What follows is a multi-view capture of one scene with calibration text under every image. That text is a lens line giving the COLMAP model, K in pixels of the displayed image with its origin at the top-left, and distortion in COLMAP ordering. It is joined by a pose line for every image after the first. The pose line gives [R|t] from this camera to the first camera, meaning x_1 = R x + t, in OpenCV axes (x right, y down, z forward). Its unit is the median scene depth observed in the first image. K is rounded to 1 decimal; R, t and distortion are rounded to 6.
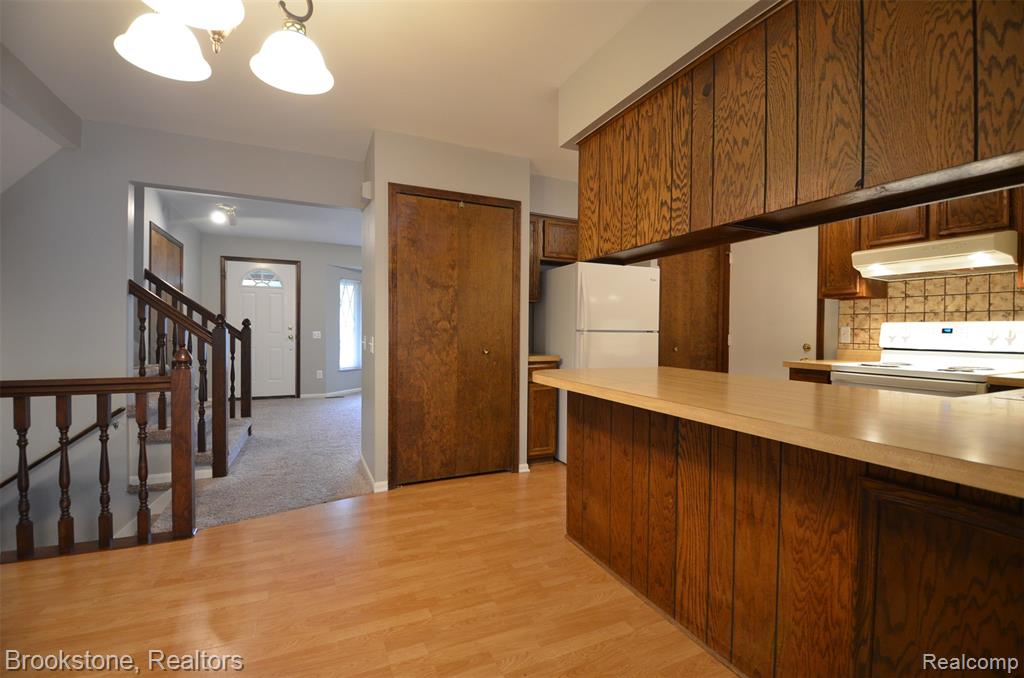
lens RADIAL K [[446.5, 0, 510.5], [0, 446.5, 336.2], [0, 0, 1]] dist [-0.017331, -0.002984]
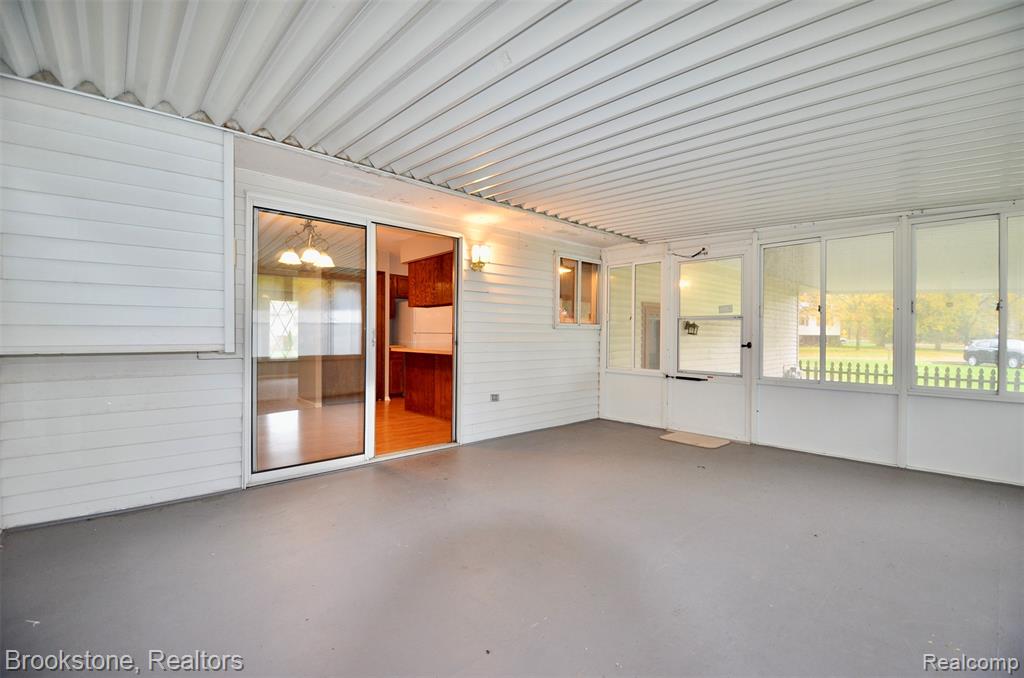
lens RADIAL K [[446.5, 0, 514.4], [0, 446.5, 339.6], [0, 0, 1]] dist [-0.017331, -0.002984]
pose [[0.951234, -0.003468, 0.308451, -0.074493], [0.003732, 0.999993, -0.000268, 0.034994], [-0.308448, 0.001406, 0.951240, -1.861691]]
